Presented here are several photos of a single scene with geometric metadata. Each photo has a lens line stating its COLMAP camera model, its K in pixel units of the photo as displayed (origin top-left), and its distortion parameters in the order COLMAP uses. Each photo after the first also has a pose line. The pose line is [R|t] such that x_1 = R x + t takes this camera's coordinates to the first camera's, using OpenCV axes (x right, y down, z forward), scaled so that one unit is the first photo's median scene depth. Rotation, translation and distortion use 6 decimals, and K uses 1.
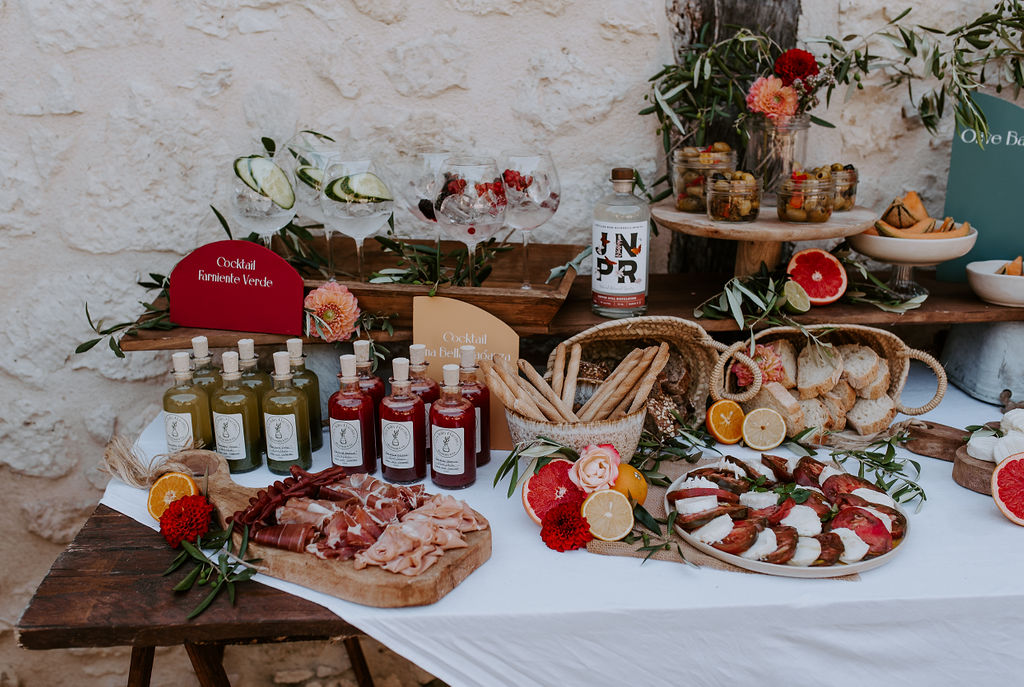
lens RADIAL K [[1014.8, 0, 513.5], [0, 1014.8, 343.0], [0, 0, 1]] dist [-0.002817, 0.000000]
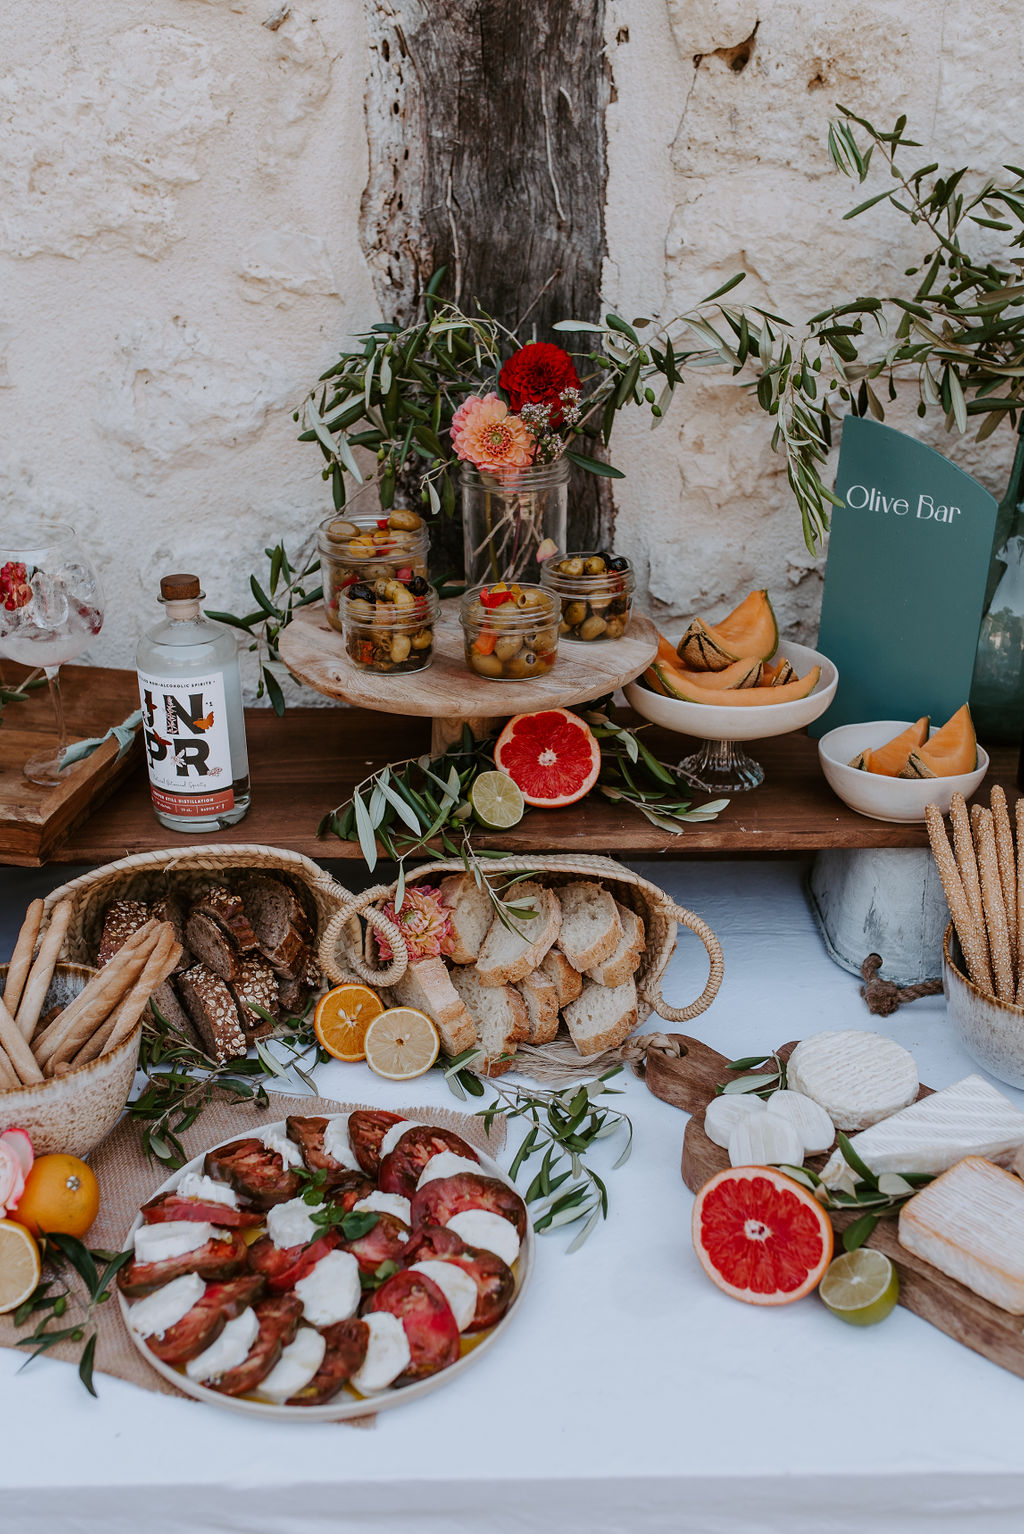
lens RADIAL K [[1520.2, 0, 500.4], [0, 1520.2, 767.7], [0, 0, 1]] dist [-0.002817, 0.000000]
pose [[0.999516, 0.022125, -0.021875, 0.290623], [-0.019456, 0.993120, 0.115476, -0.158925], [0.024279, -0.114994, 0.993069, 0.139927]]
